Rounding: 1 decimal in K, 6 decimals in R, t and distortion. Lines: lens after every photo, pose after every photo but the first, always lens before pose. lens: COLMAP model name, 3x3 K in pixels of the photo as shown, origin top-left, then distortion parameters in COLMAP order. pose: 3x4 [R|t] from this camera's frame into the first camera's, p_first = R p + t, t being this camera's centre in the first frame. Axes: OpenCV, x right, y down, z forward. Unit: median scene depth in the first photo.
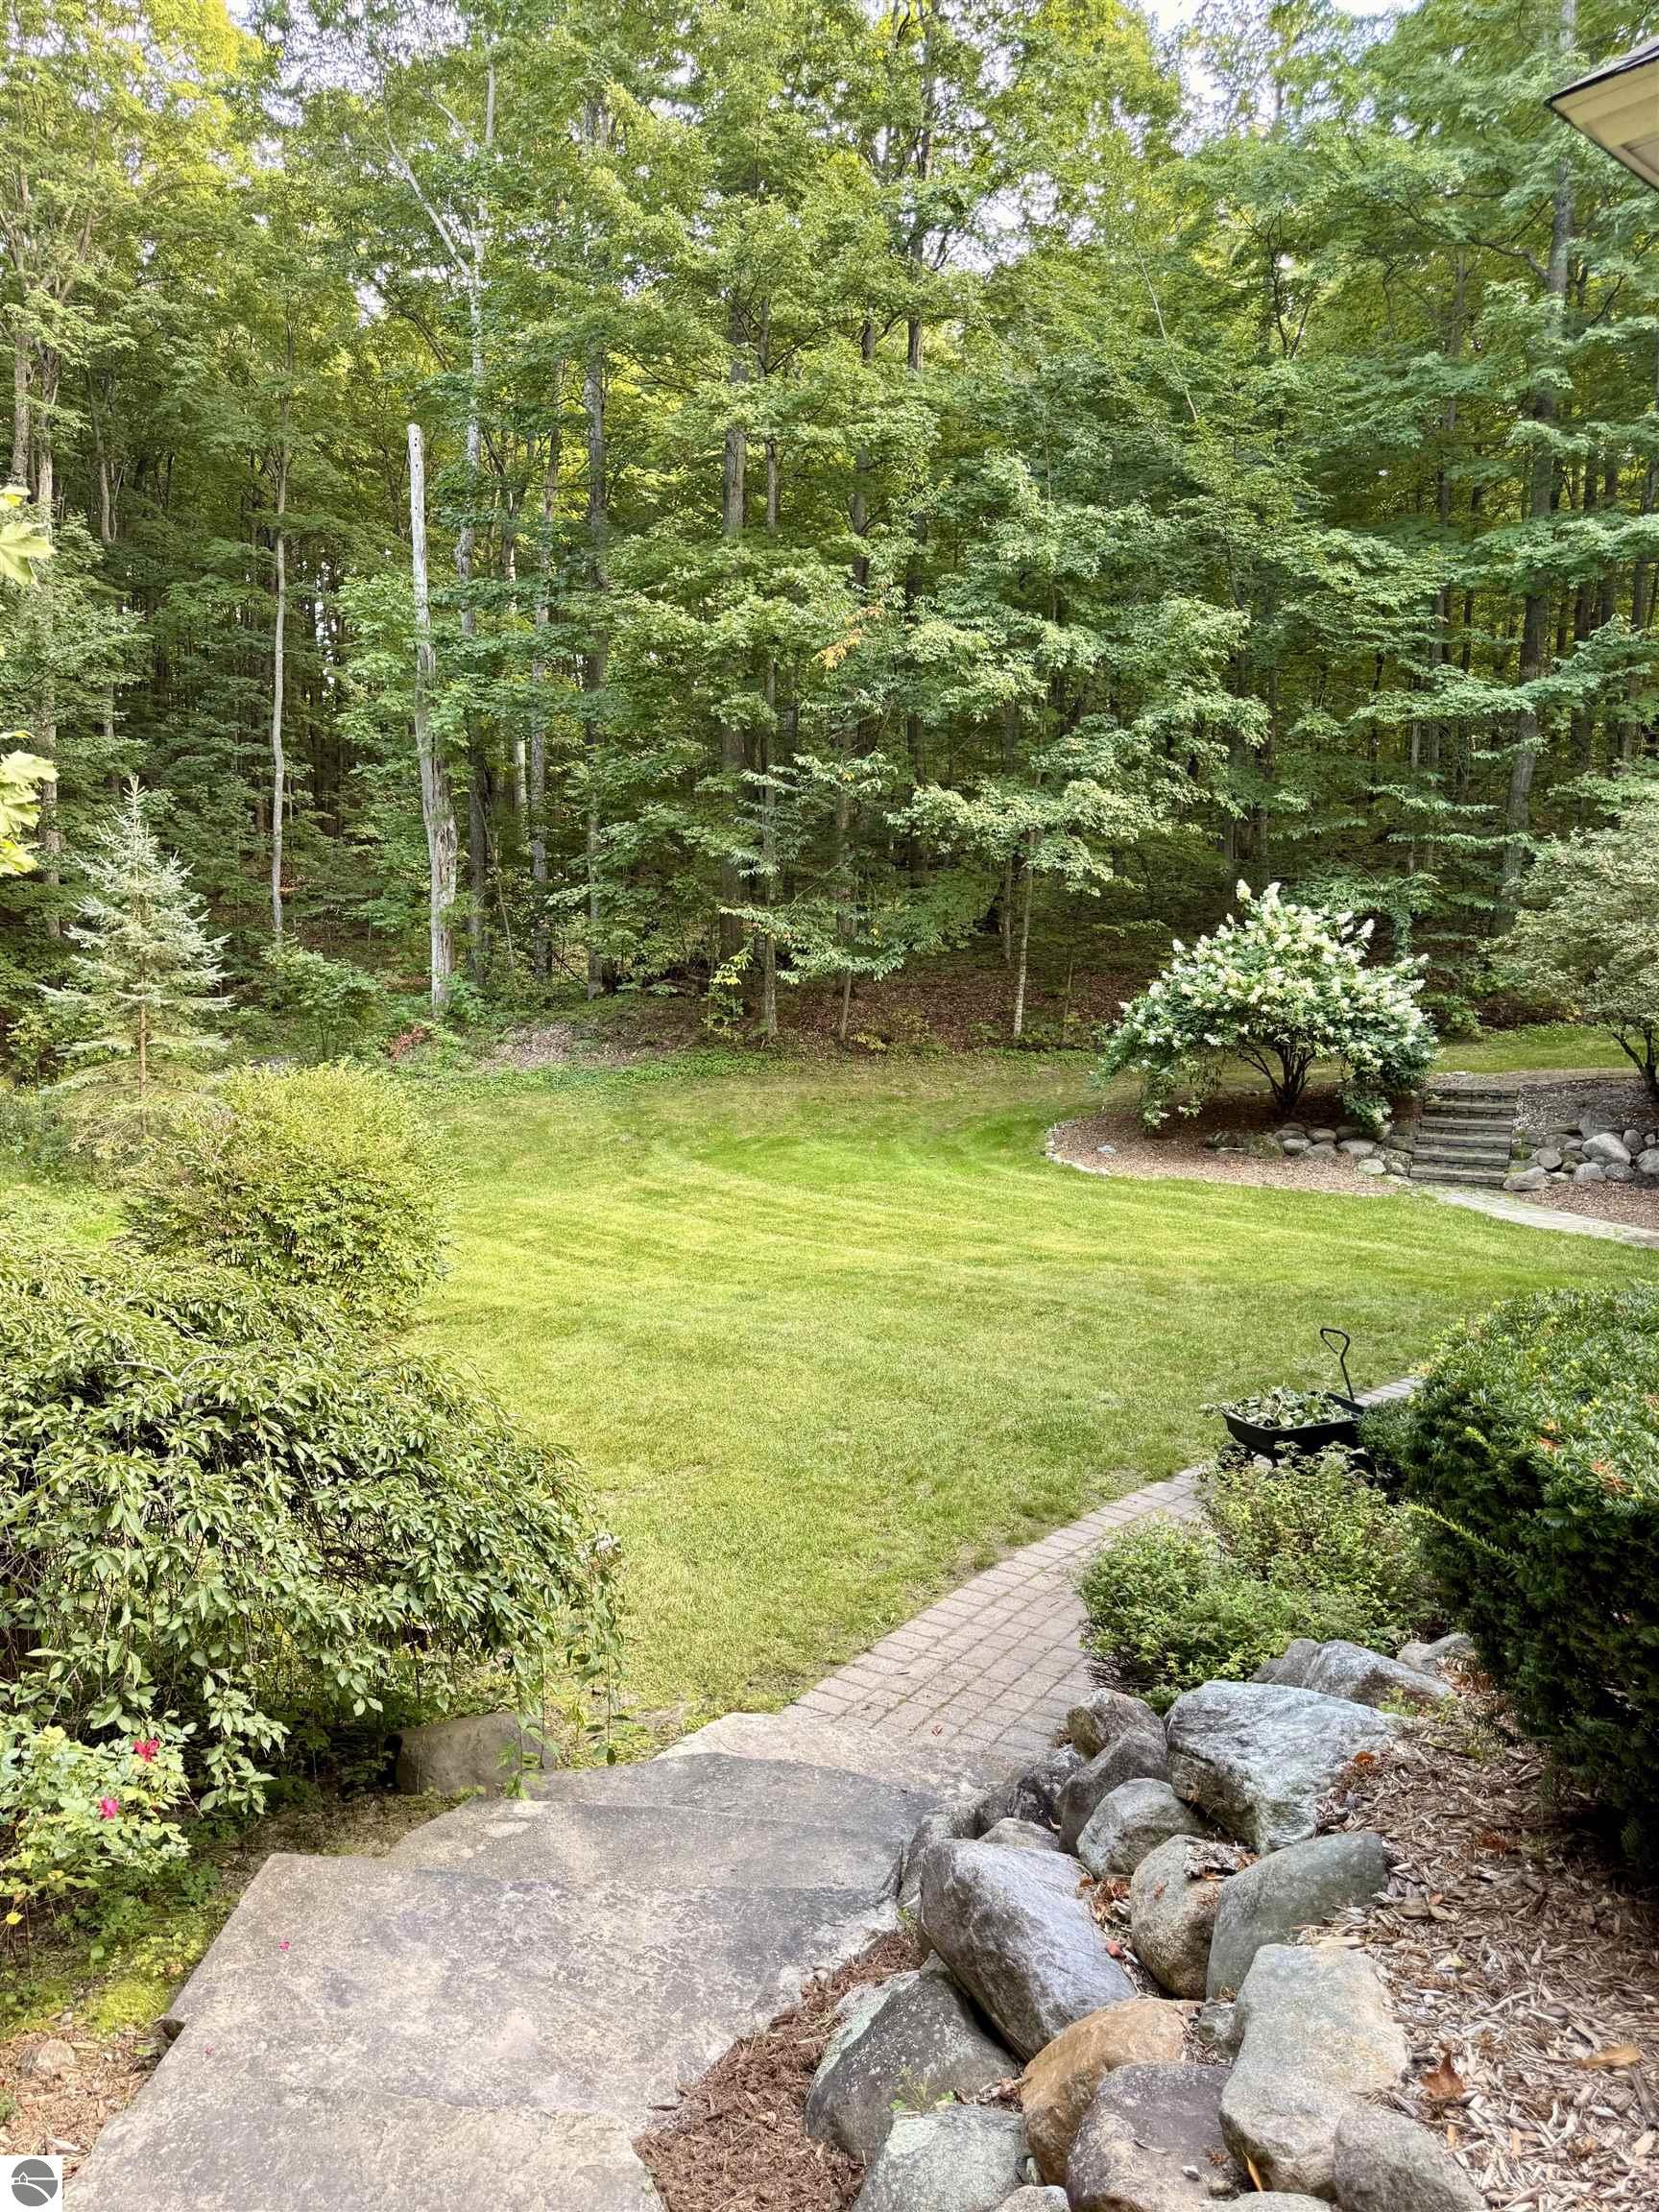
lens RADIAL K [[1596.6, 0, 829.5], [0, 1596.6, 1106.0], [0, 0, 1]] dist [0.101510, -0.139901]
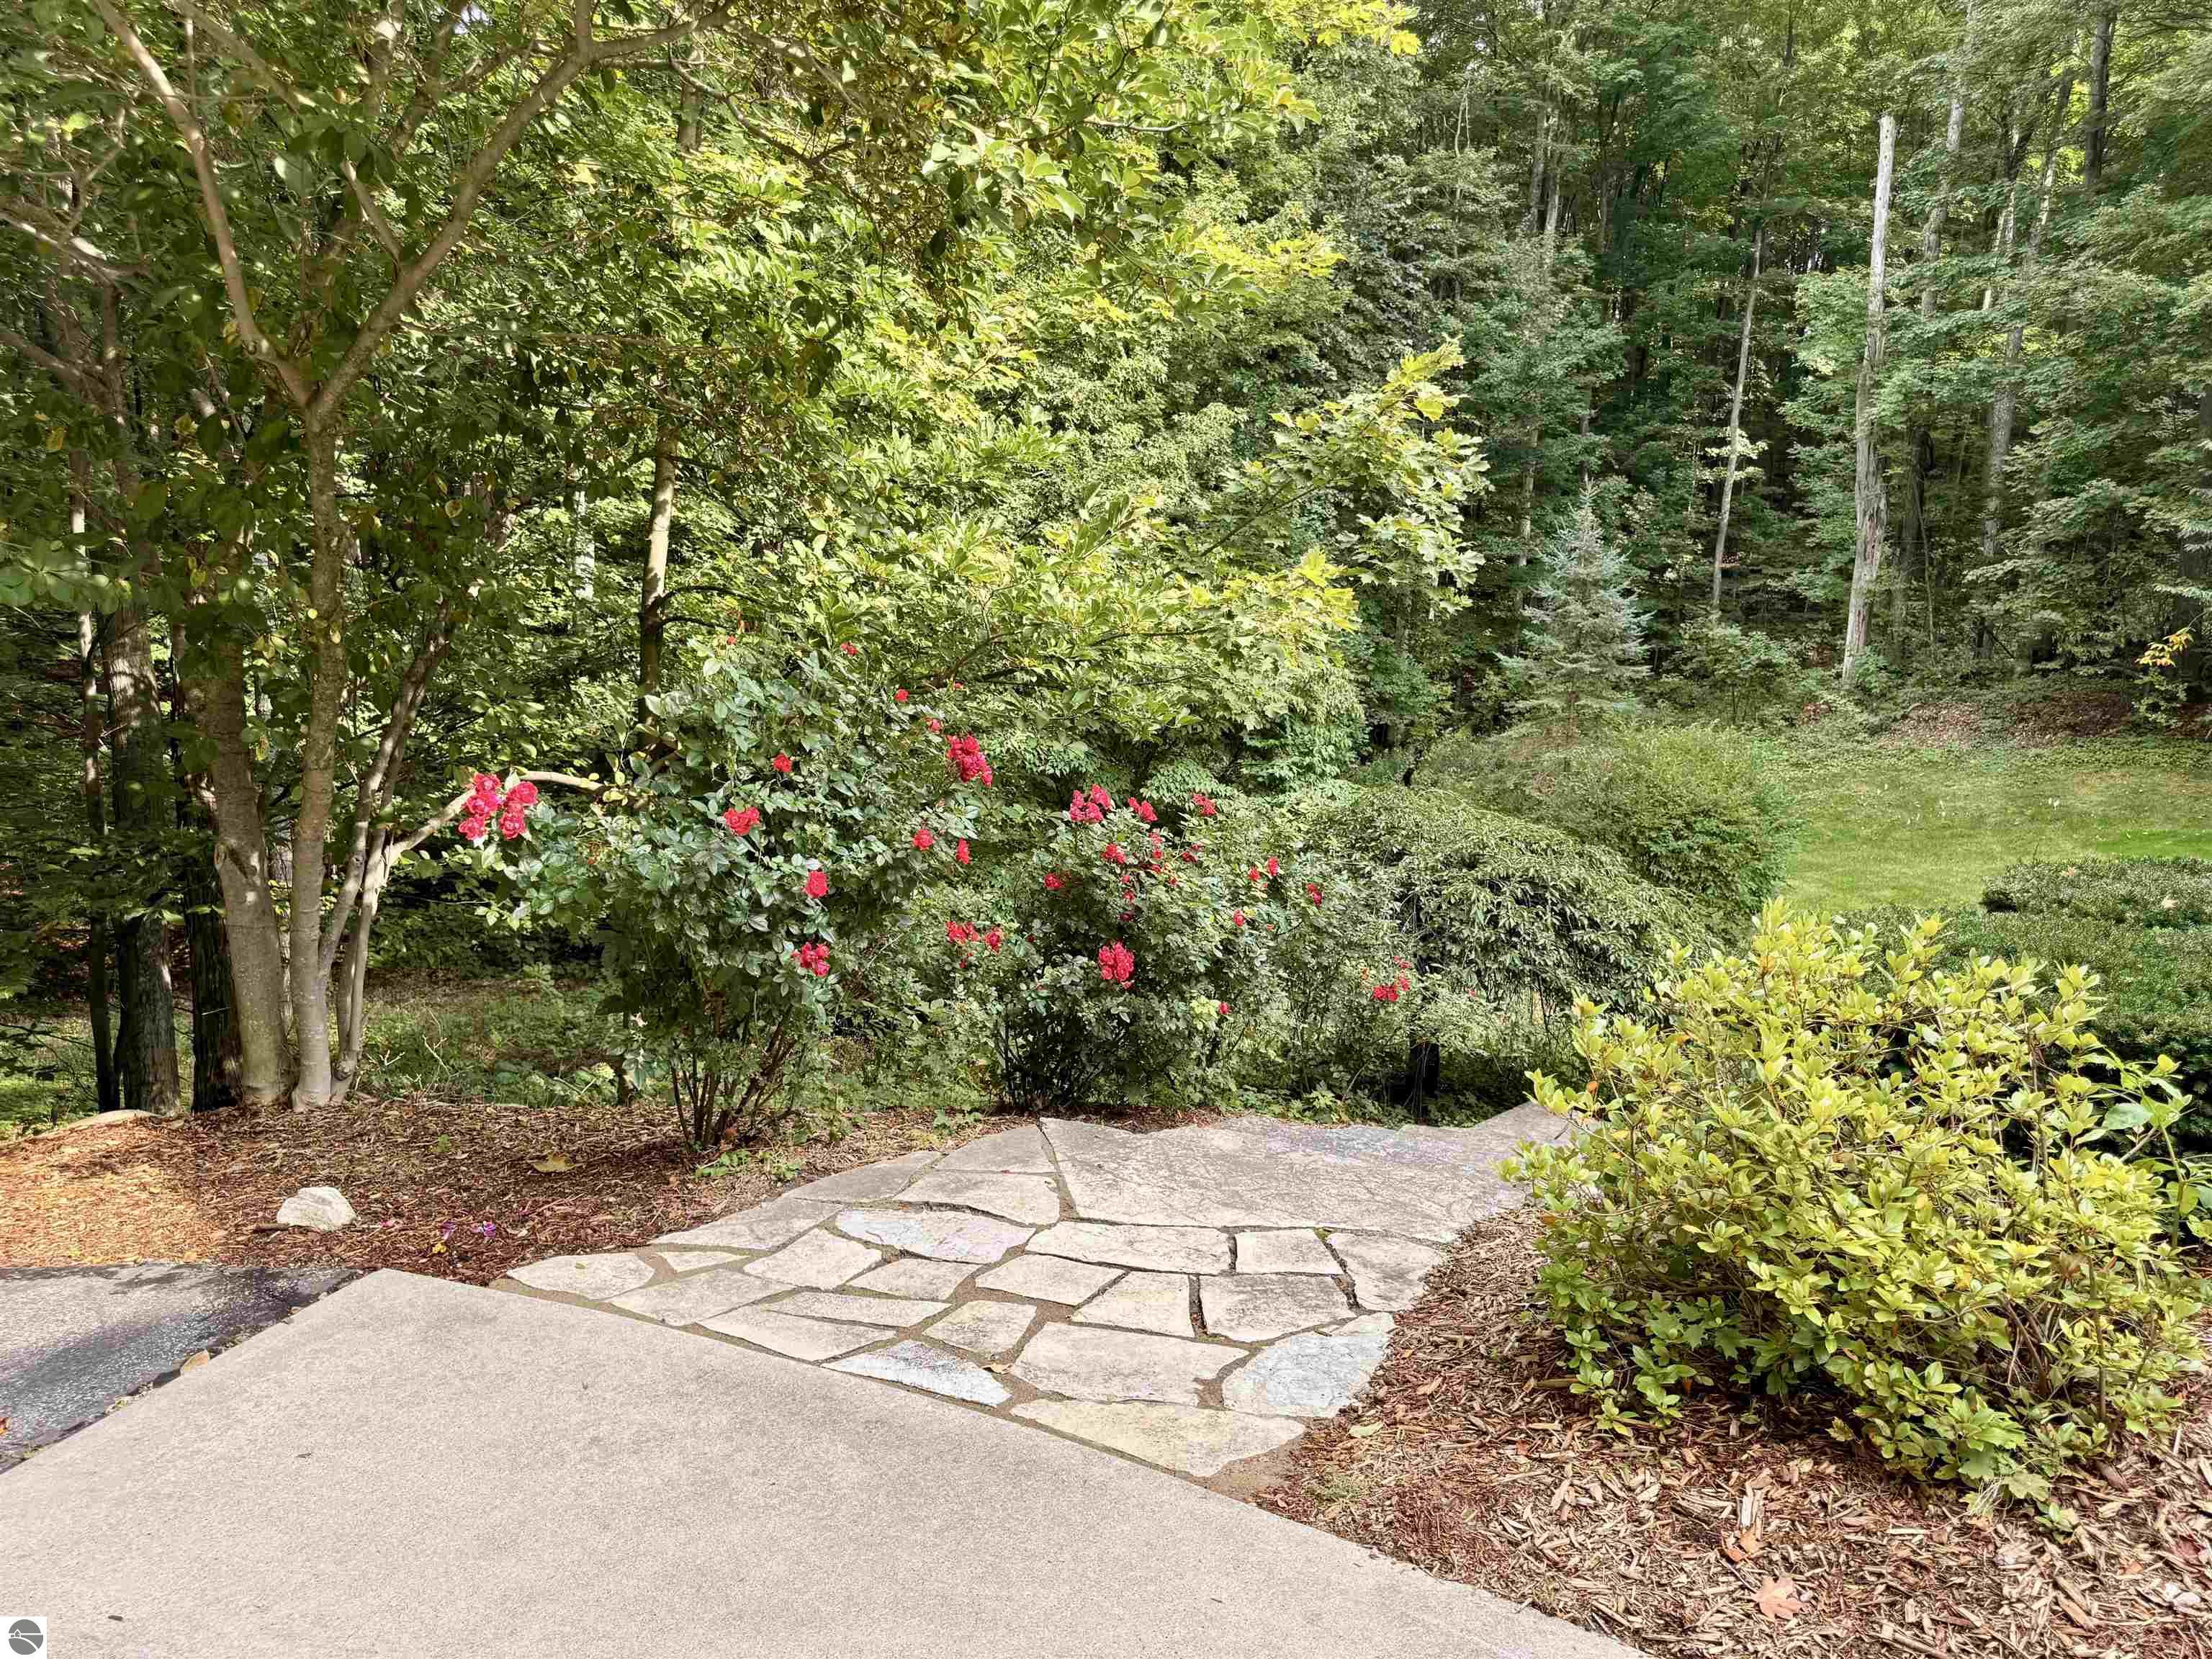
lens RADIAL K [[1596.6, 0, 1106.0], [0, 1596.6, 829.5], [0, 0, 1]] dist [0.101510, -0.139901]
pose [[0.766518, 0.096935, -0.634866, 0.070599], [-0.075253, 0.995290, 0.061109, 0.006735], [0.637799, 0.000935, 0.770202, -0.127239]]
